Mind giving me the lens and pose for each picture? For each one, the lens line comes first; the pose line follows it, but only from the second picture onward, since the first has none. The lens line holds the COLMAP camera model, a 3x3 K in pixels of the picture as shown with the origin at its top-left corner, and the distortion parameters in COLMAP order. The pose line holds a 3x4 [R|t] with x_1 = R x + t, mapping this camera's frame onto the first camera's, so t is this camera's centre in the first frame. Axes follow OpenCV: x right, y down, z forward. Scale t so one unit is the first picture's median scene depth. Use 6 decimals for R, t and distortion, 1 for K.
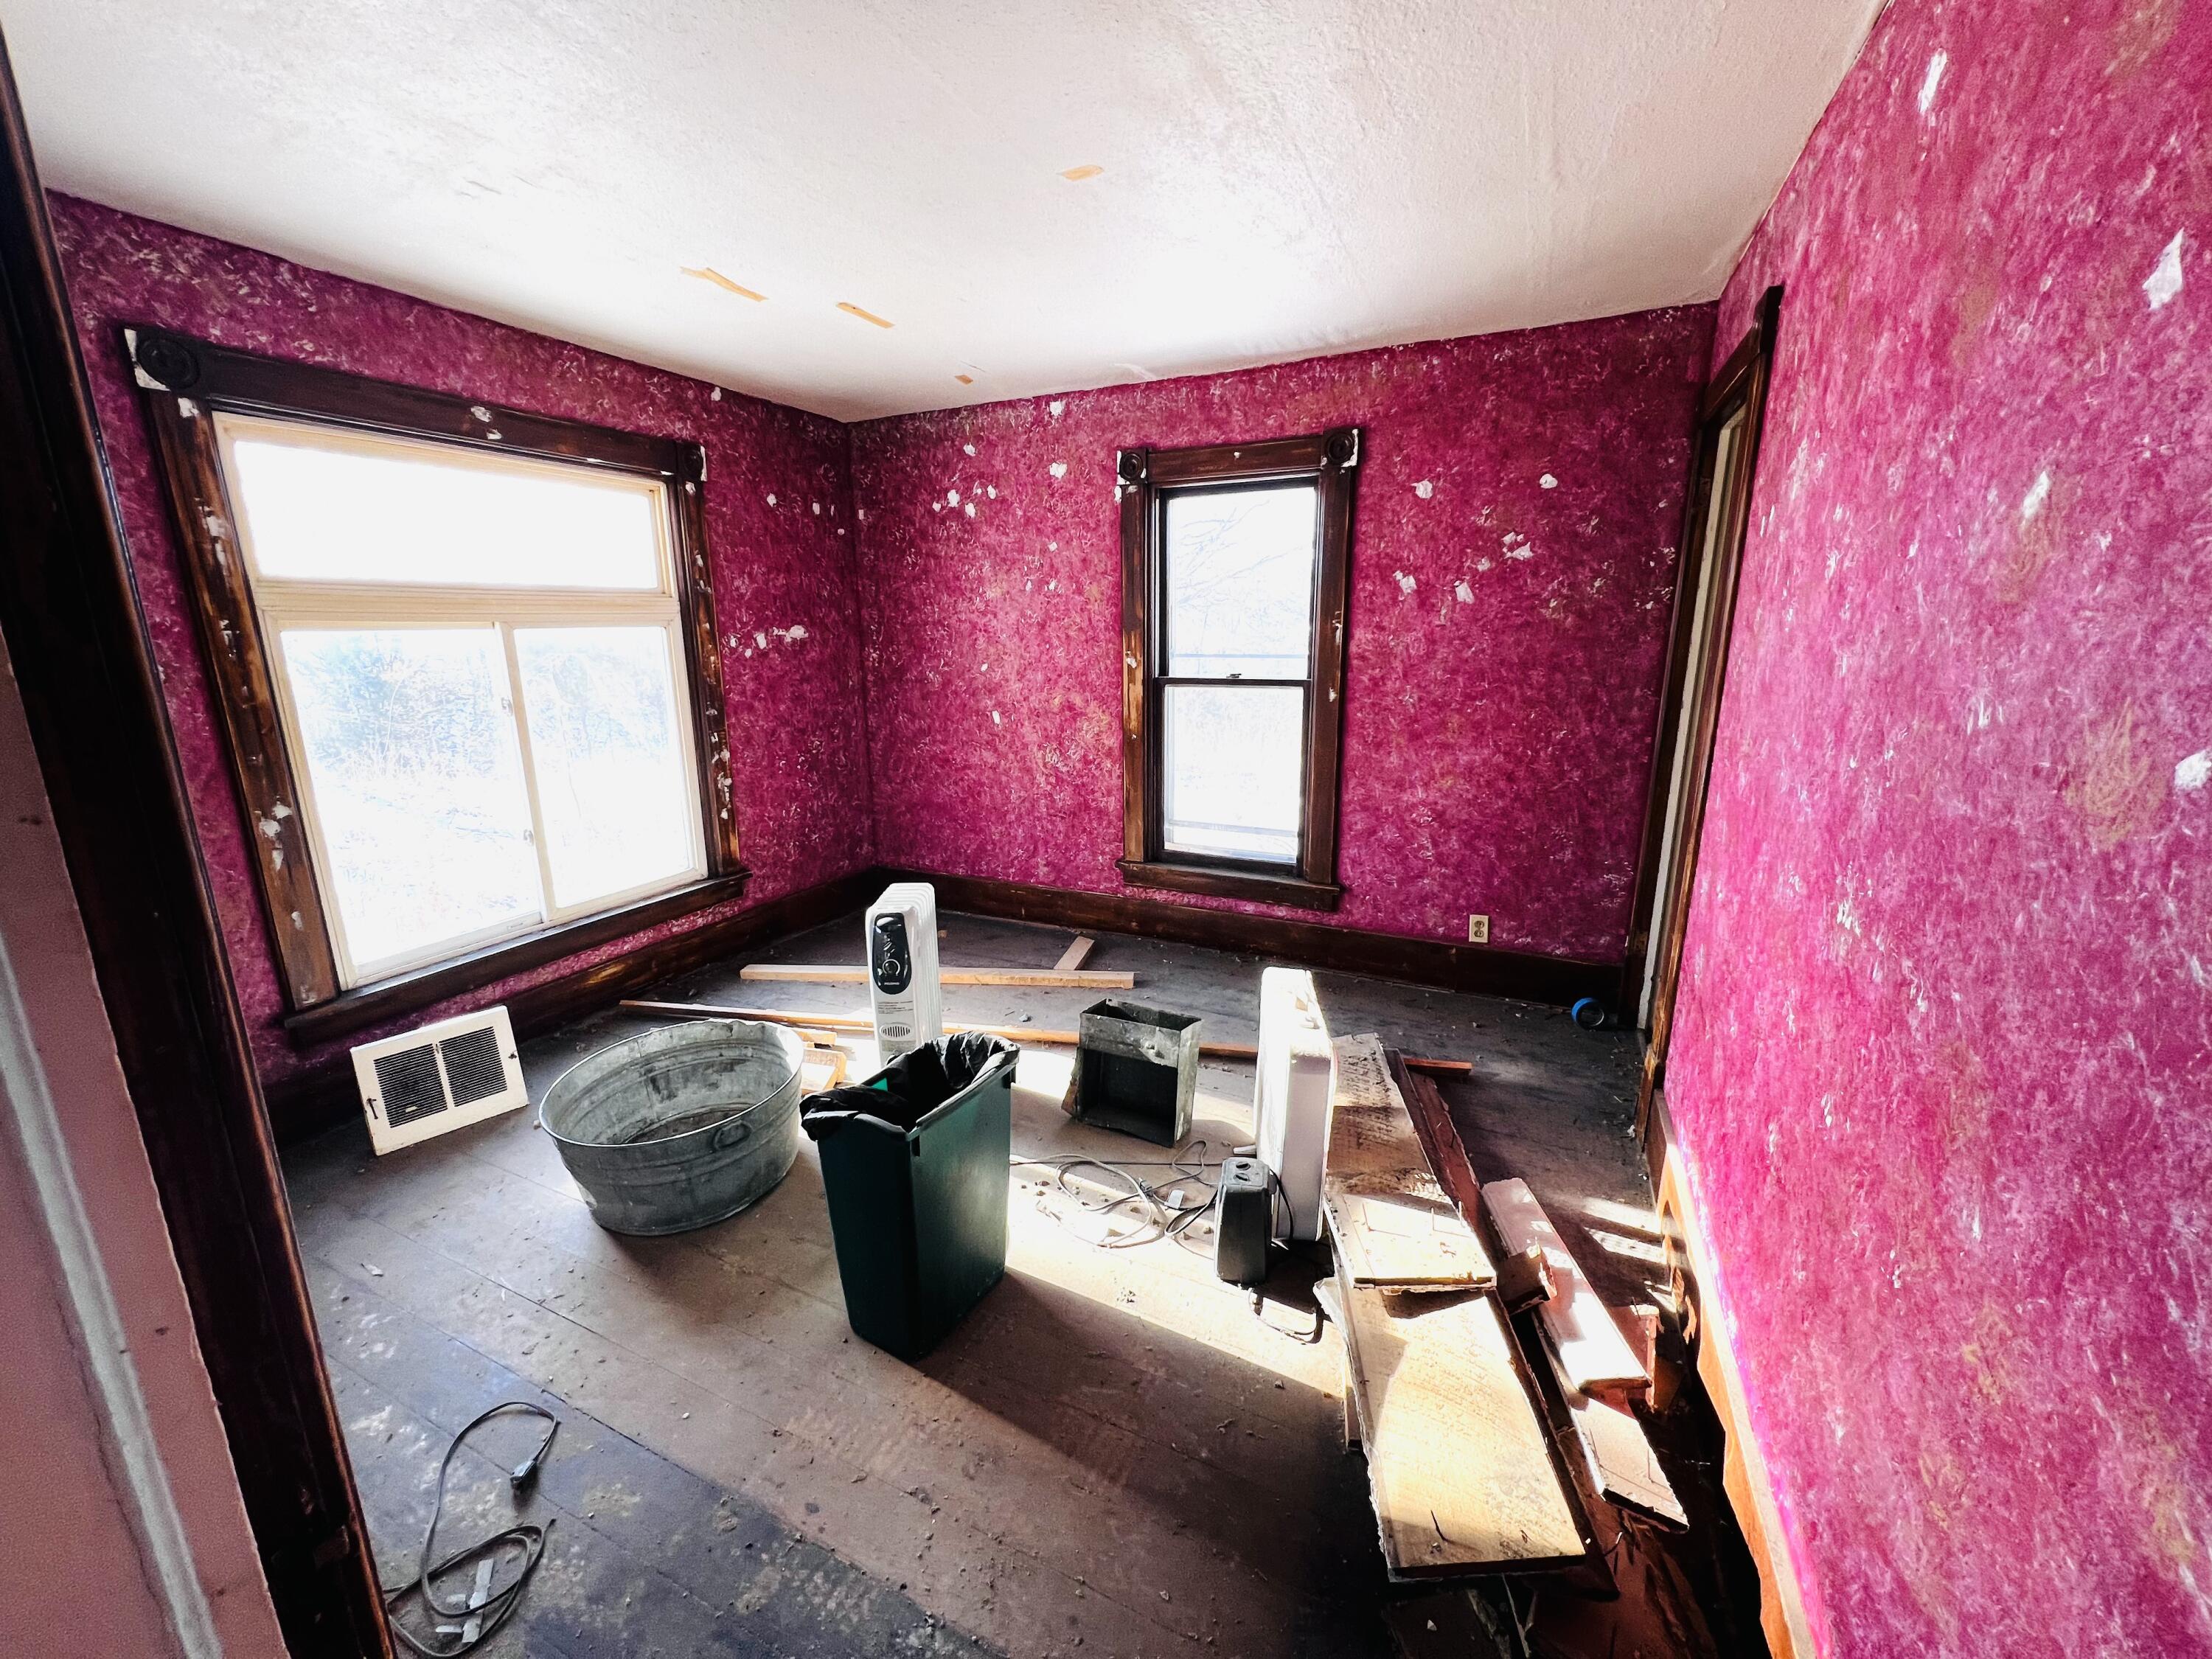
lens RADIAL K [[882.6, 0, 1107.0], [0, 882.6, 834.0], [0, 0, 1]] dist [-0.001684, 0.000210]
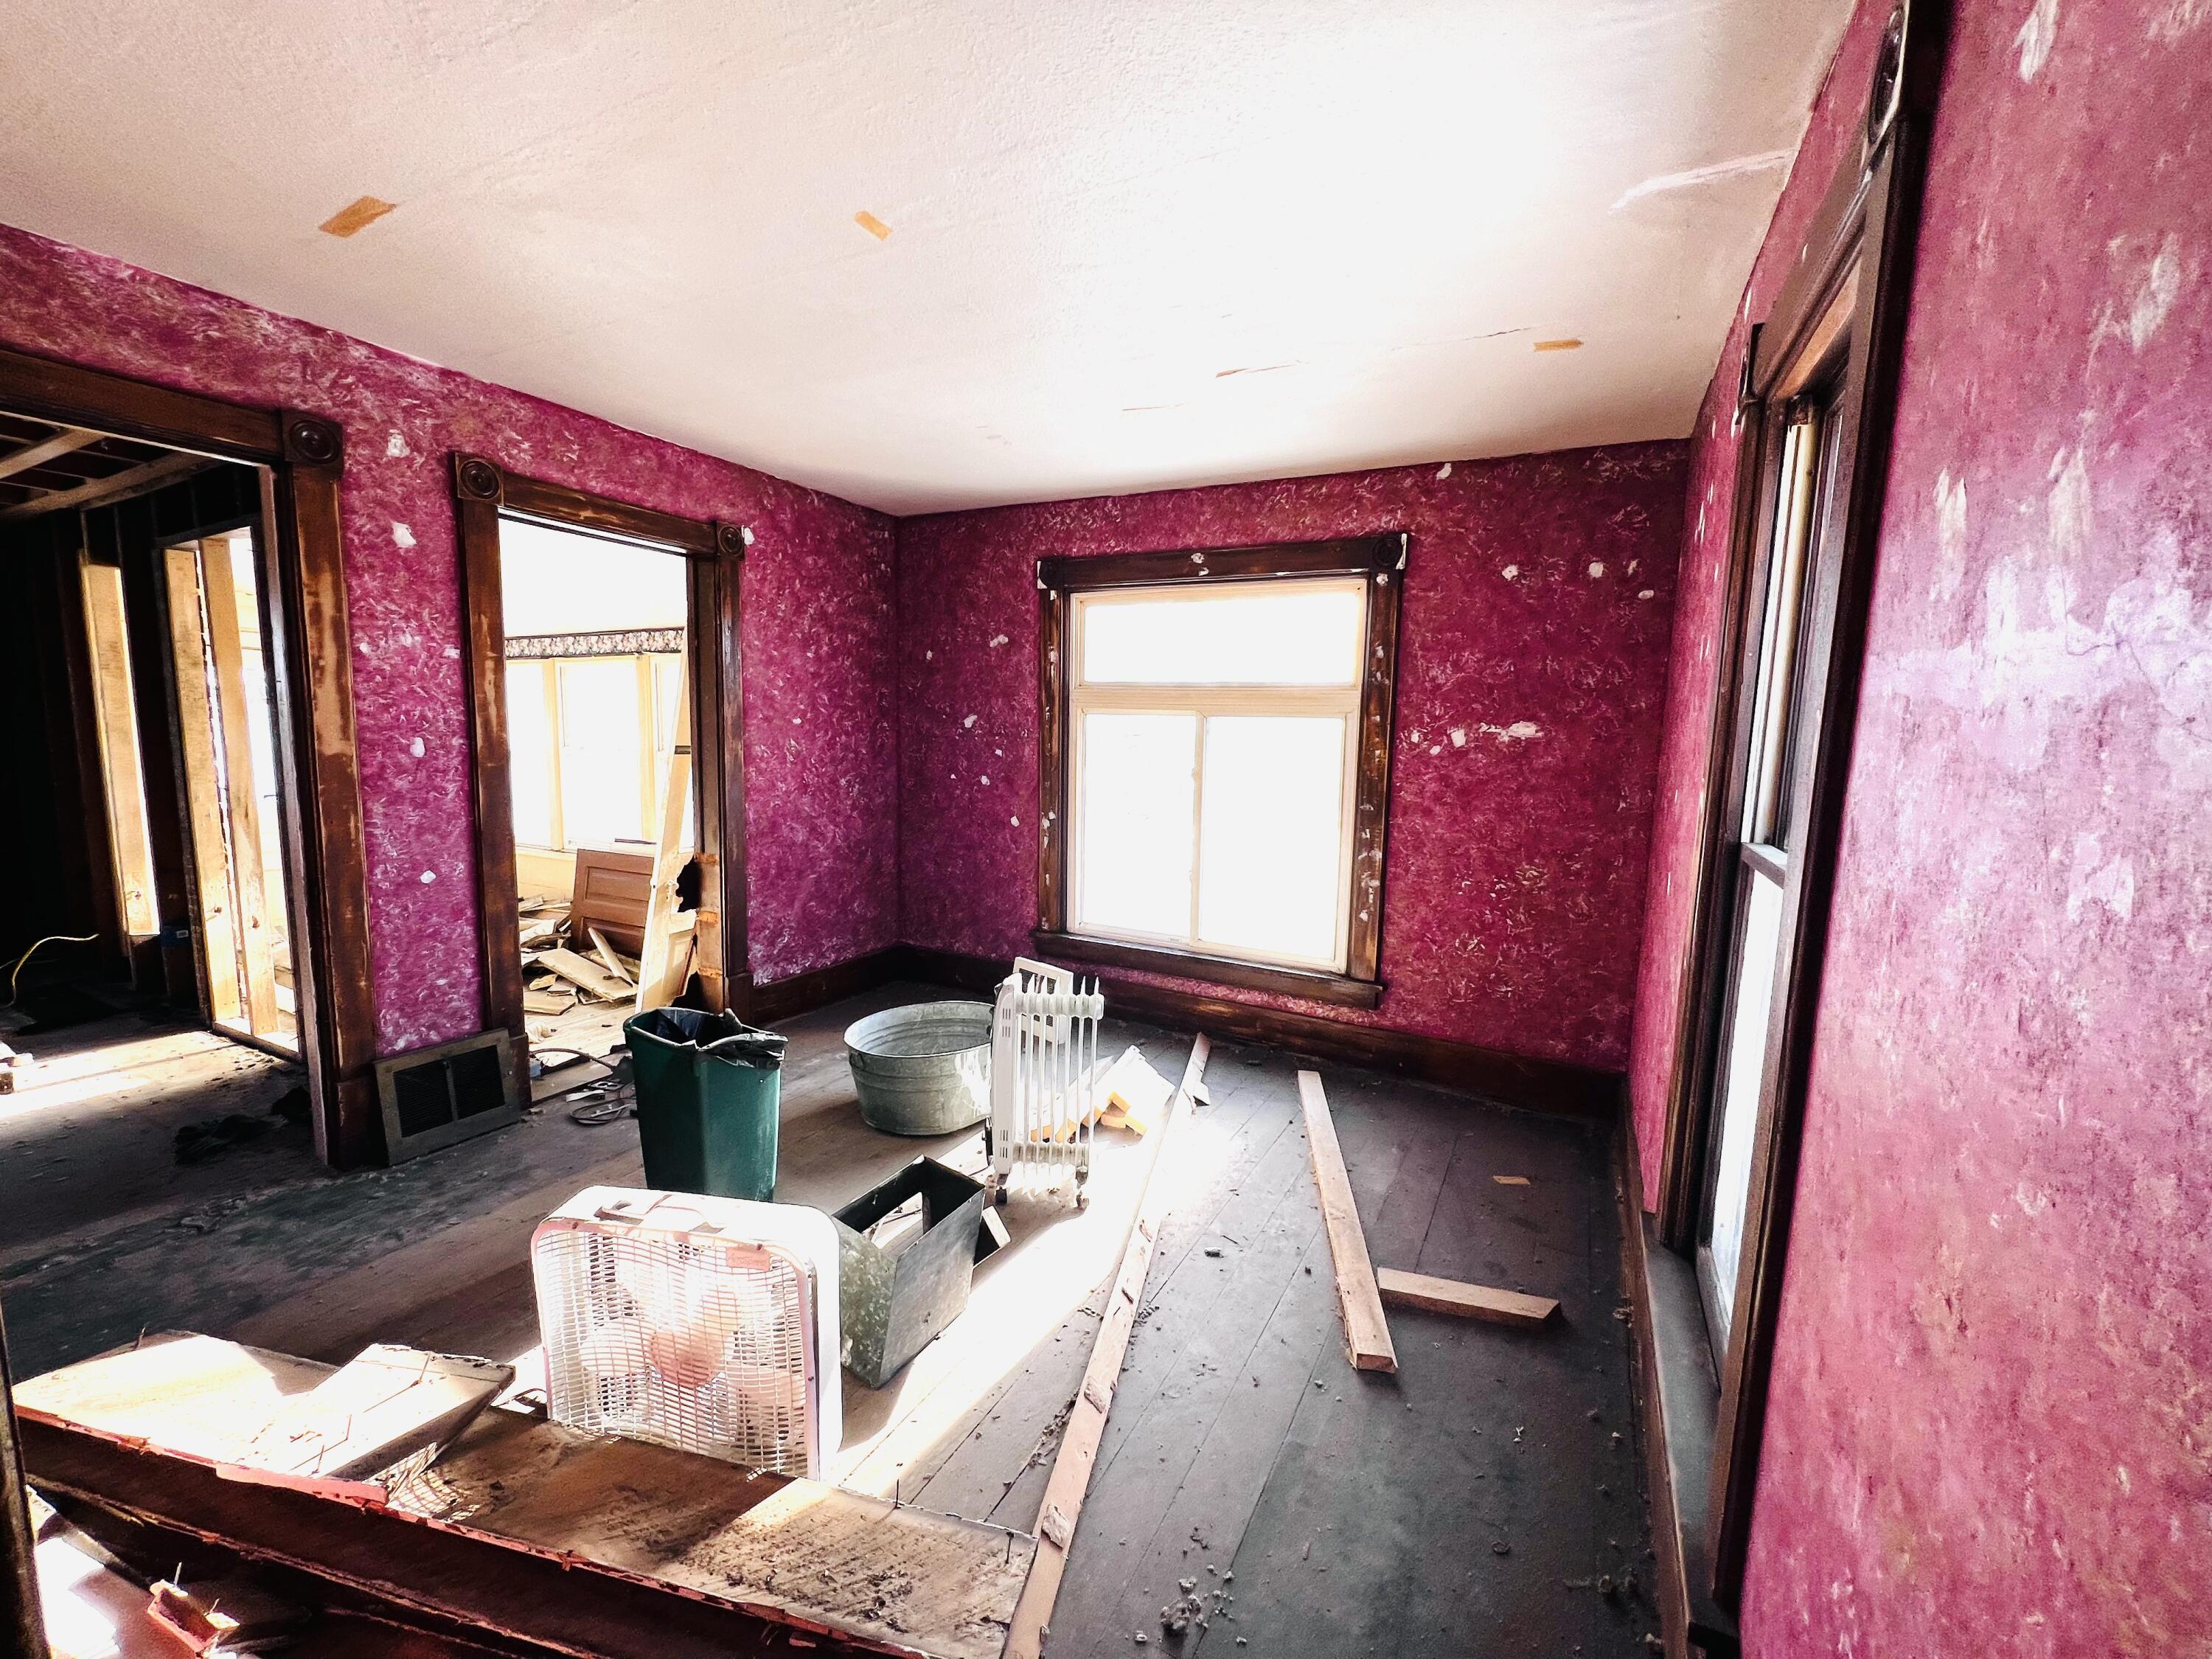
lens RADIAL K [[882.6, 0, 1107.0], [0, 882.6, 834.0], [0, 0, 1]] dist [-0.001684, 0.000210]
pose [[-0.042954, 0.130893, -0.990466, 0.539871], [-0.256760, 0.956636, 0.137557, -0.178652], [0.965520, 0.260220, -0.007484, 0.783795]]
